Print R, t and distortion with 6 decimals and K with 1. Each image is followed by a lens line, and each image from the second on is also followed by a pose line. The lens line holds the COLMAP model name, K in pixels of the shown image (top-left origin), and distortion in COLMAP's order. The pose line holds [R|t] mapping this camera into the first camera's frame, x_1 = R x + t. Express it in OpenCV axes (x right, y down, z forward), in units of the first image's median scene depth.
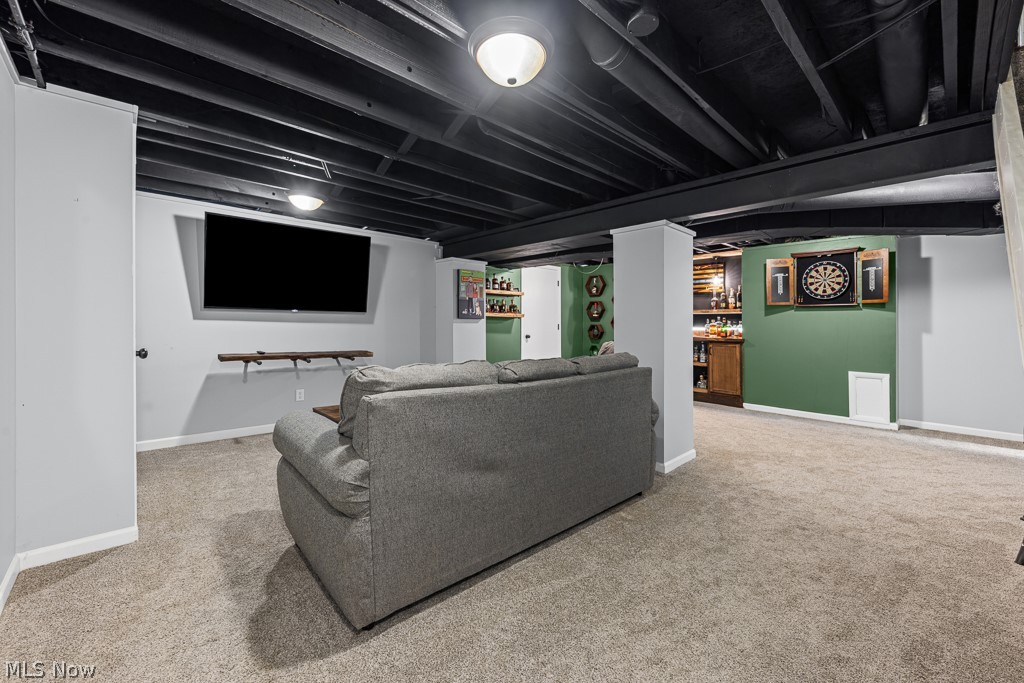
lens RADIAL K [[407.7, 0, 516.0], [0, 407.7, 318.0], [0, 0, 1]] dist [-0.000284, -0.000045]
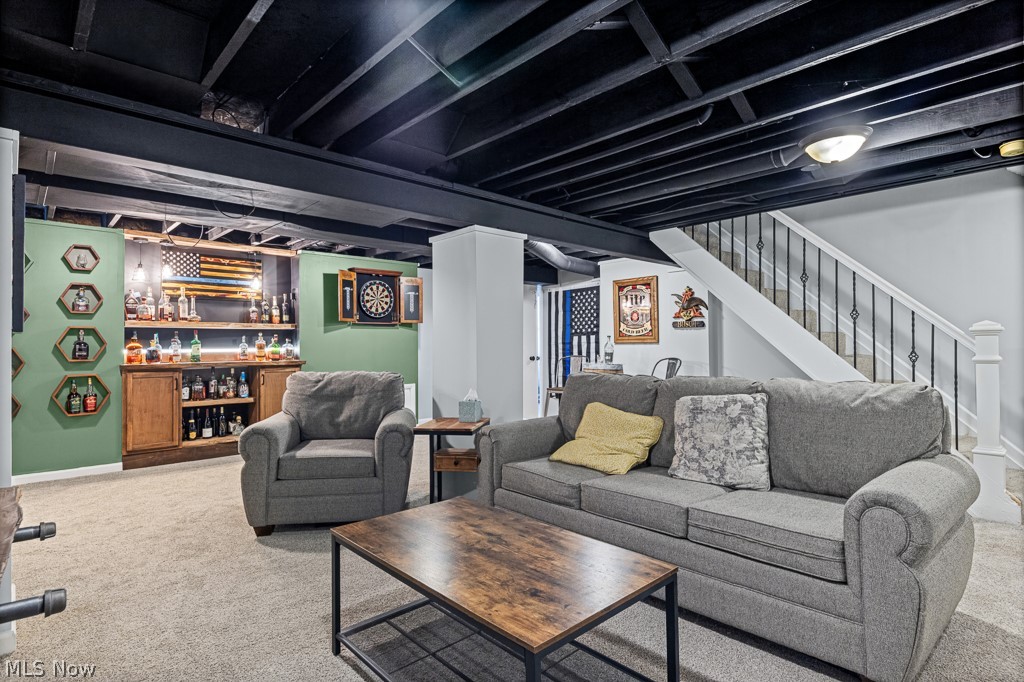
lens RADIAL K [[534.7, 0, 512.0], [0, 534.7, 341.0], [0, 0, 1]] dist [0.001077, 0.000060]
pose [[-0.003740, -0.002017, 0.999991, -0.519285], [-0.003733, 0.999991, 0.002003, 0.008180], [-0.999986, -0.003726, -0.003747, 0.584230]]
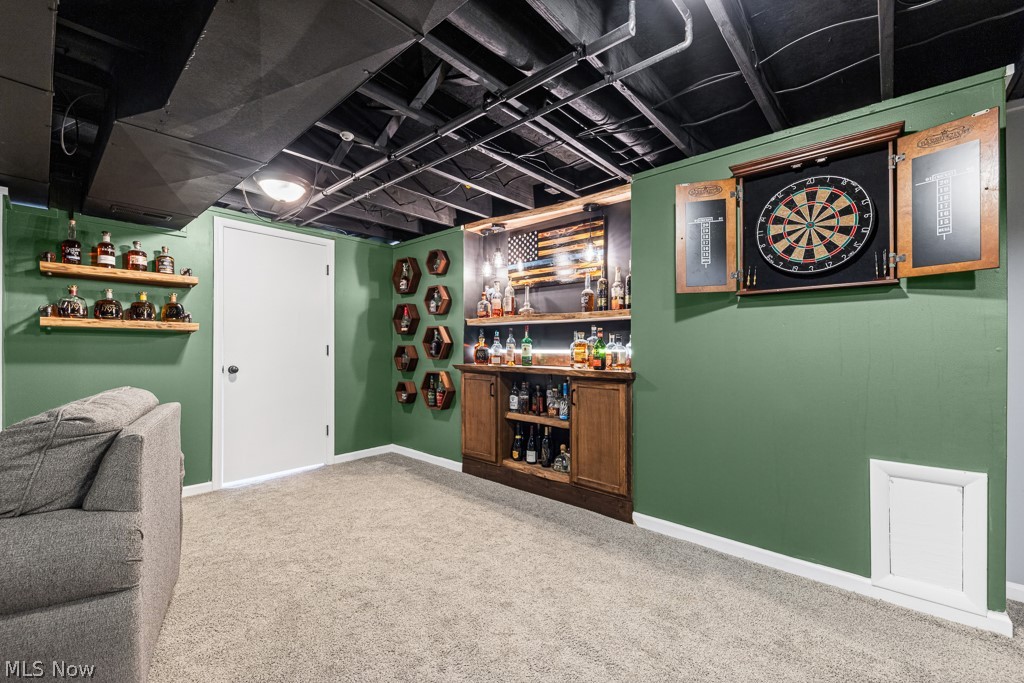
lens RADIAL K [[415.5, 0, 510.4], [0, 415.5, 347.5], [0, 0, 1]] dist [0.003246, -0.005467]
pose [[0.996093, -0.006495, 0.088076, 0.379526], [0.005509, 0.999920, 0.011429, 0.017064], [-0.088143, -0.010899, 0.996048, 0.547679]]
